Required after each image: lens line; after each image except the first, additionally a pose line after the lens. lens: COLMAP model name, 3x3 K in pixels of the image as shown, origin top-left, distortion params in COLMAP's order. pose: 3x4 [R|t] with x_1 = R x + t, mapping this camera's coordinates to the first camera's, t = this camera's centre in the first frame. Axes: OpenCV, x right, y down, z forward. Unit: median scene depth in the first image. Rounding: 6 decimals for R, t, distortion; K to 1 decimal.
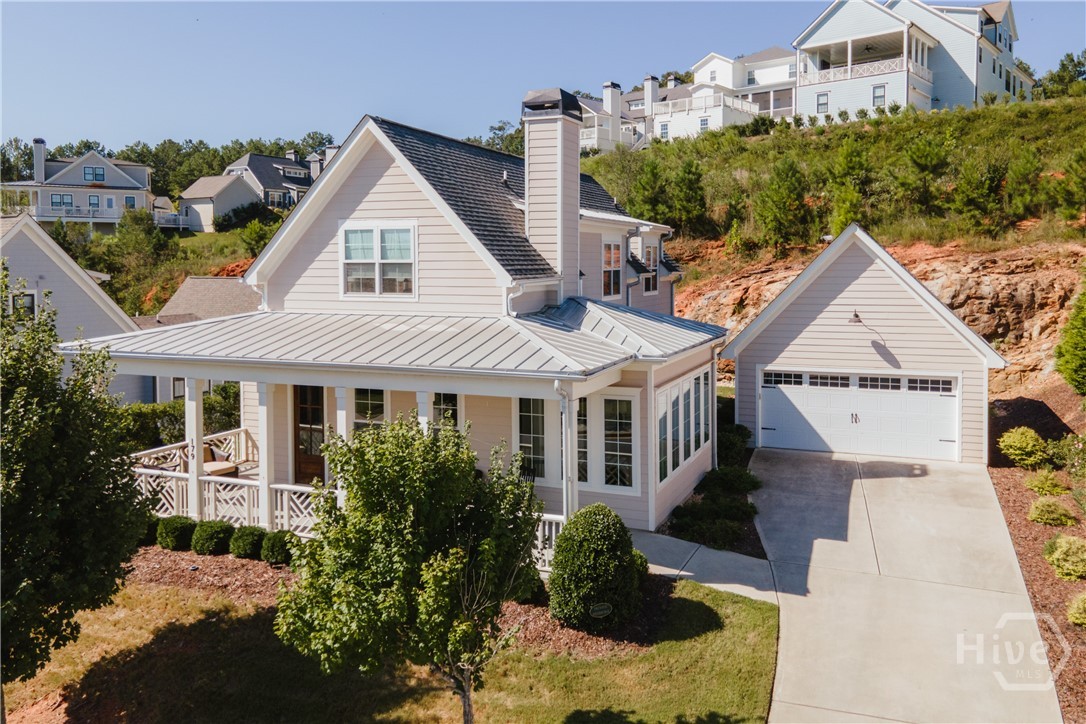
lens RADIAL K [[818.0, 0, 586.9], [0, 818.0, 307.8], [0, 0, 1]] dist [0.000076, 0.113441]
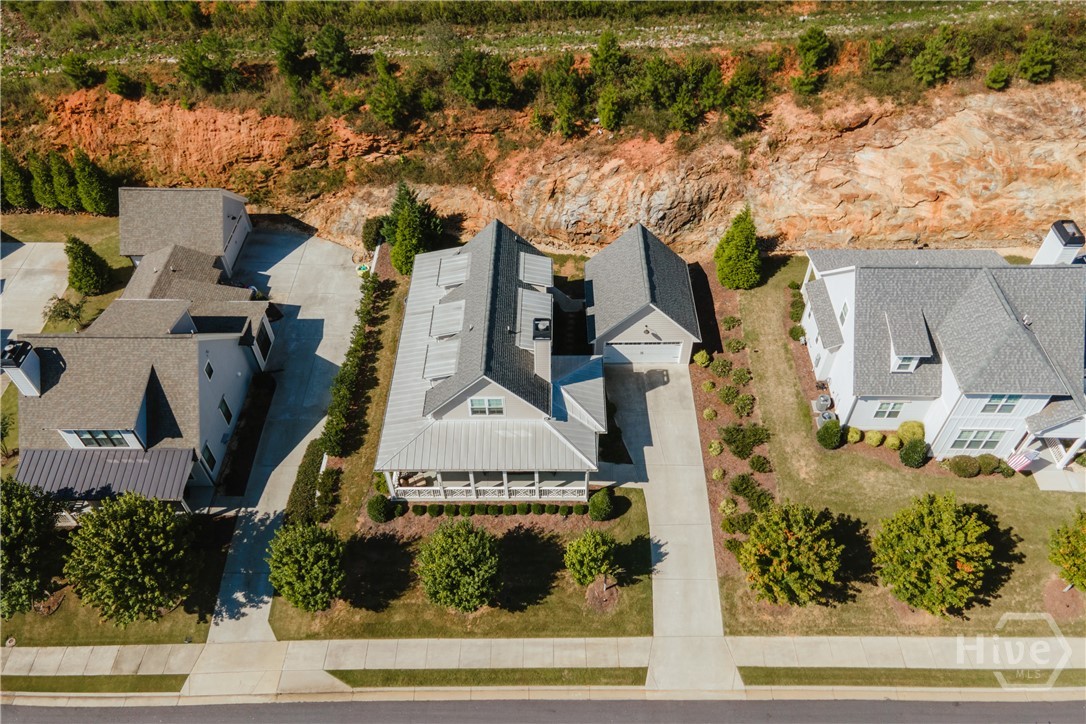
lens RADIAL K [[747.8, 0, 543.0], [0, 747.8, 362.0], [0, 0, 1]] dist [0.024595, 0.001967]
pose [[0.934729, -0.268634, 0.232632, -0.511399], [0.027957, 0.708195, 0.705463, -1.528827], [-0.354261, -0.652913, 0.669481, -0.439058]]
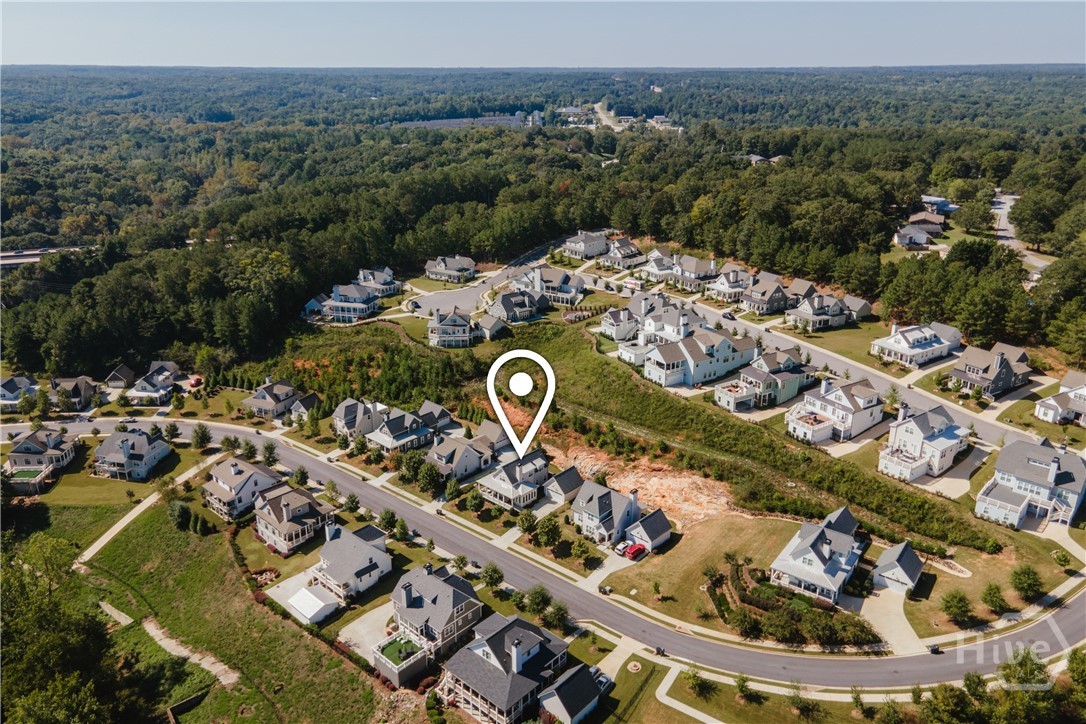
lens RADIAL K [[797.1, 0, 543.0], [0, 797.1, 362.0], [0, 0, 1]] dist [0.002417, 0.069490]
pose [[0.934642, 0.133621, -0.329530, 3.080038], [-0.028577, 0.951939, 0.304951, -4.145996], [0.354440, -0.275603, 0.893541, -6.829404]]
